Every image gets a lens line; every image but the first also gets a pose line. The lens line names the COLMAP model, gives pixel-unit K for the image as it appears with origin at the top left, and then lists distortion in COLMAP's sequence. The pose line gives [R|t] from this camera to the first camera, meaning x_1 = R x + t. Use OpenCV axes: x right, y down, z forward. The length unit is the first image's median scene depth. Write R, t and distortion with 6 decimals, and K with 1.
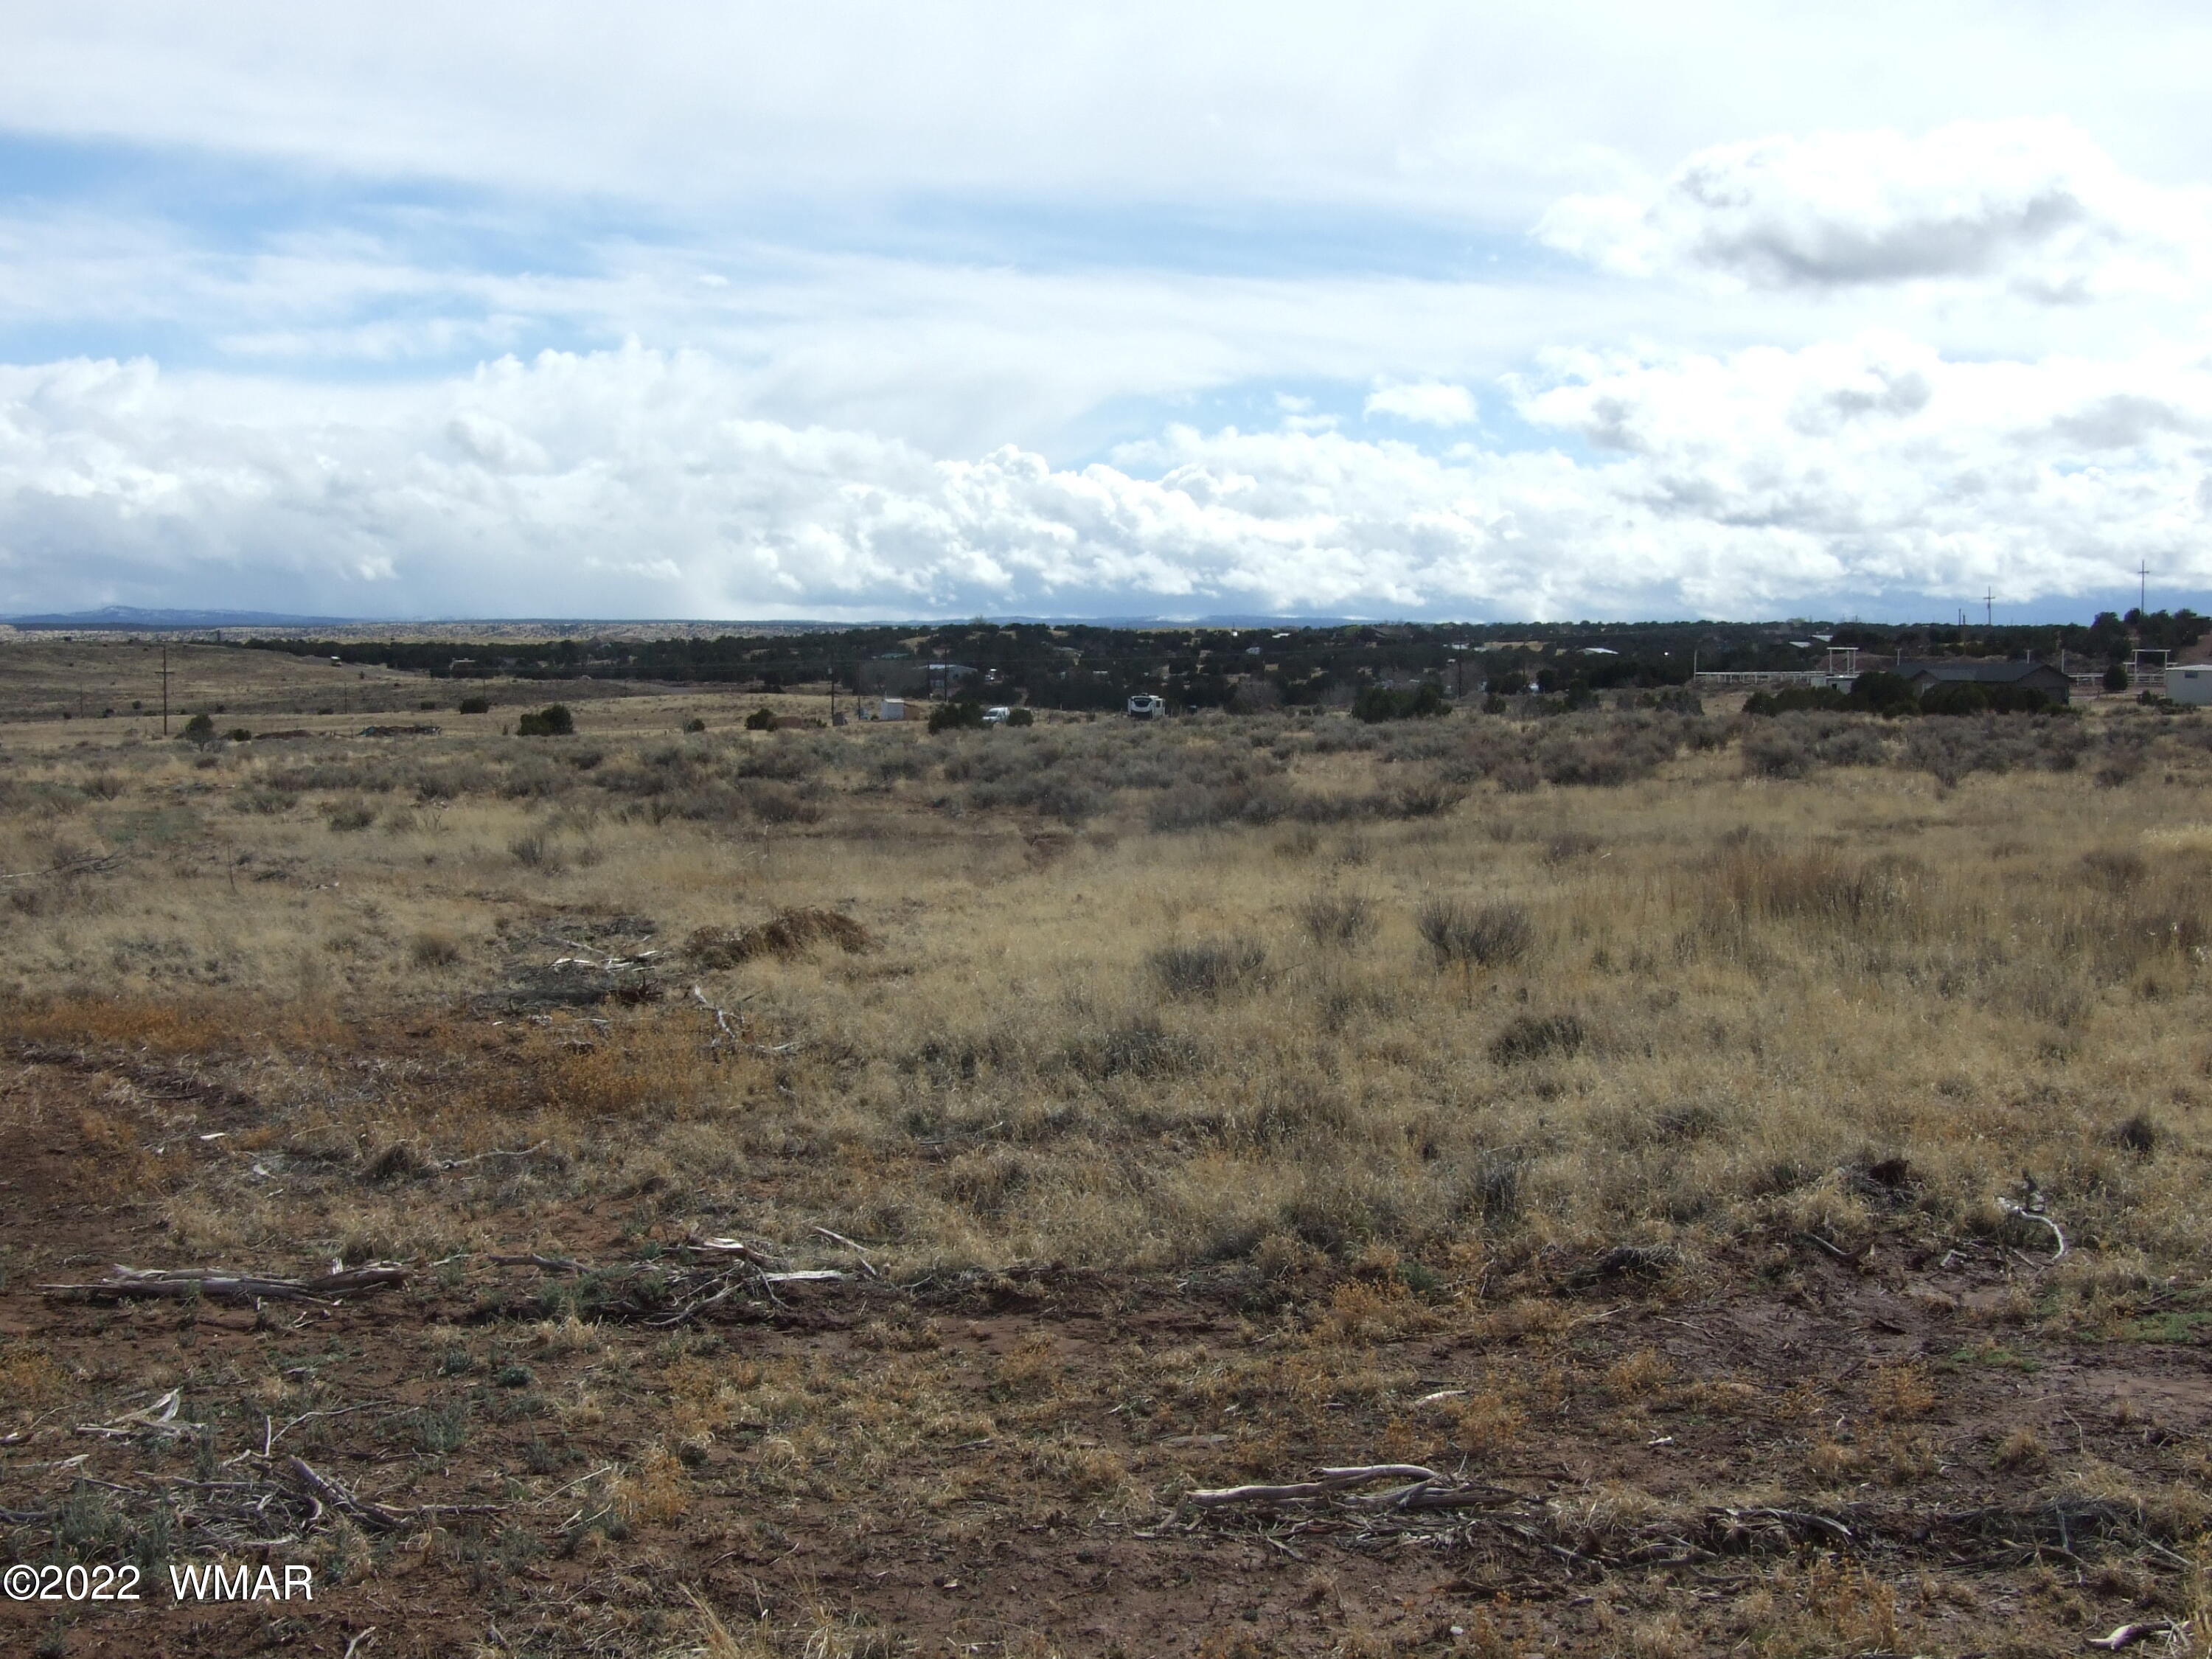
lens RADIAL K [[3200.9, 0, 1106.1], [0, 3200.9, 827.4], [0, 0, 1]] dist [-0.019220, 0.000000]
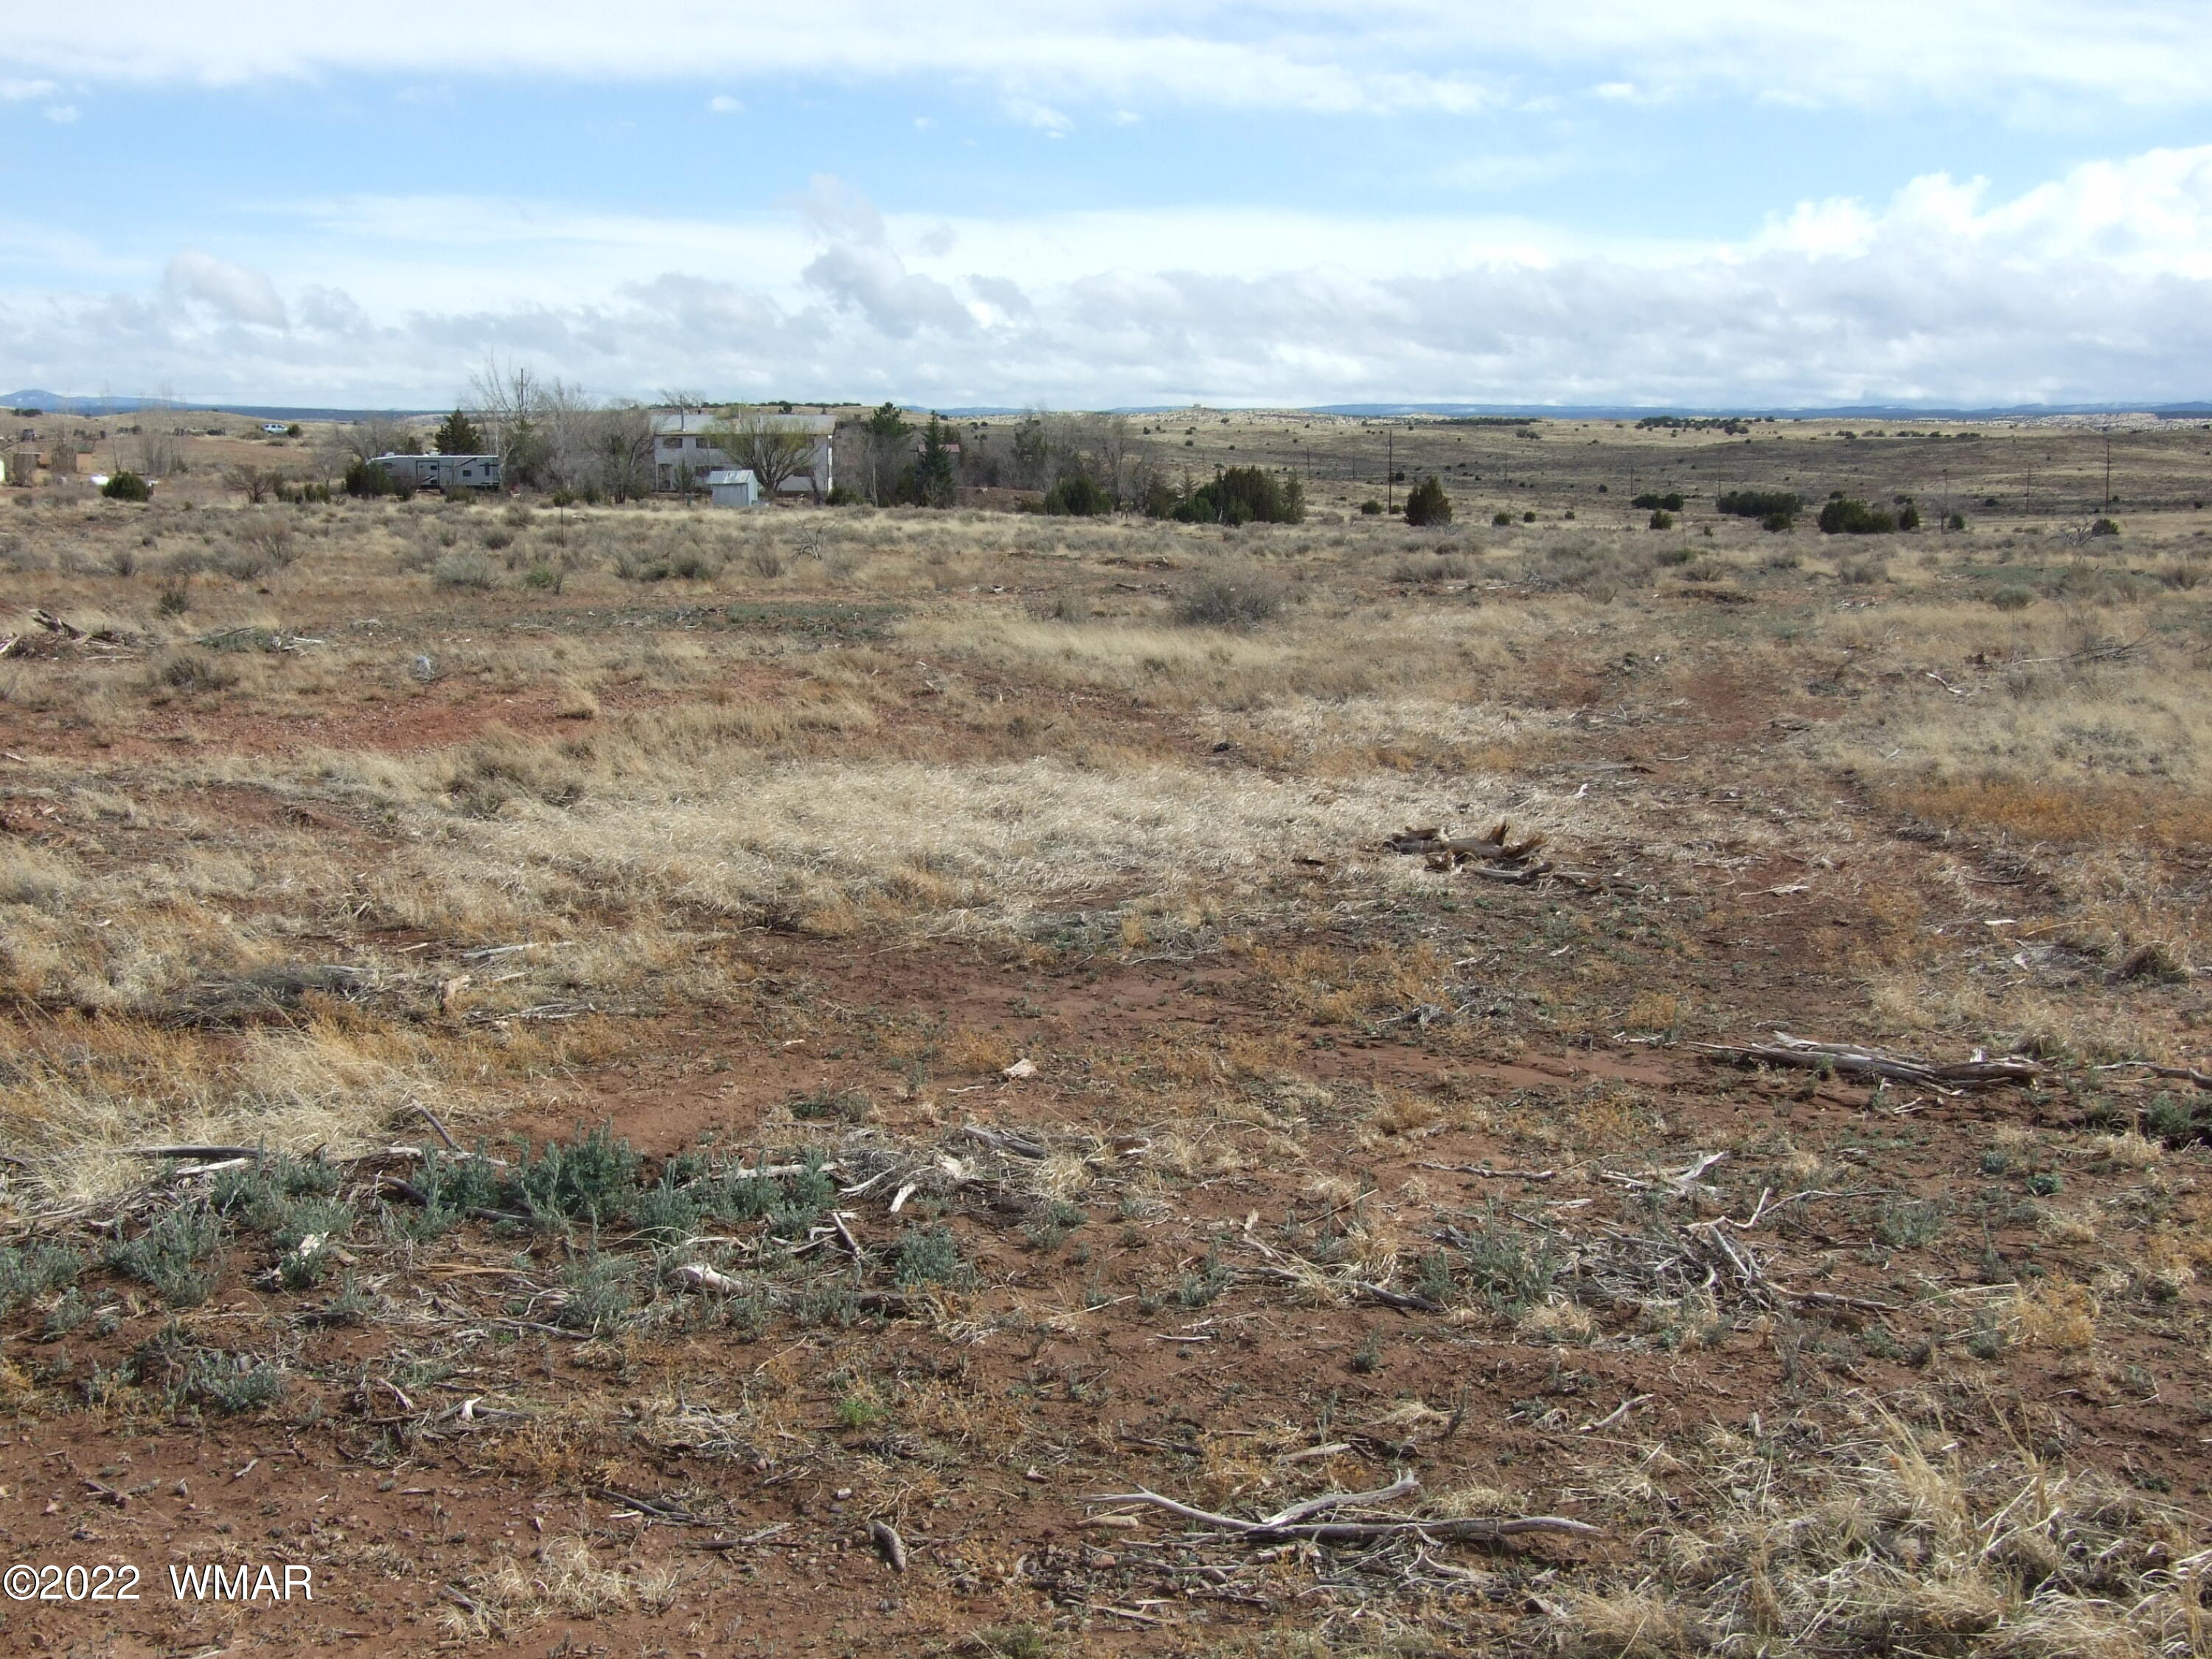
lens RADIAL K [[3200.9, 0, 1106.0], [0, 3200.9, 829.3], [0, 0, 1]] dist [-0.019220, 0.000000]
pose [[0.765862, 0.066154, -0.639593, 0.177662], [-0.025049, 0.997008, 0.073129, 0.003612], [0.642517, -0.039985, 0.765228, 0.088124]]
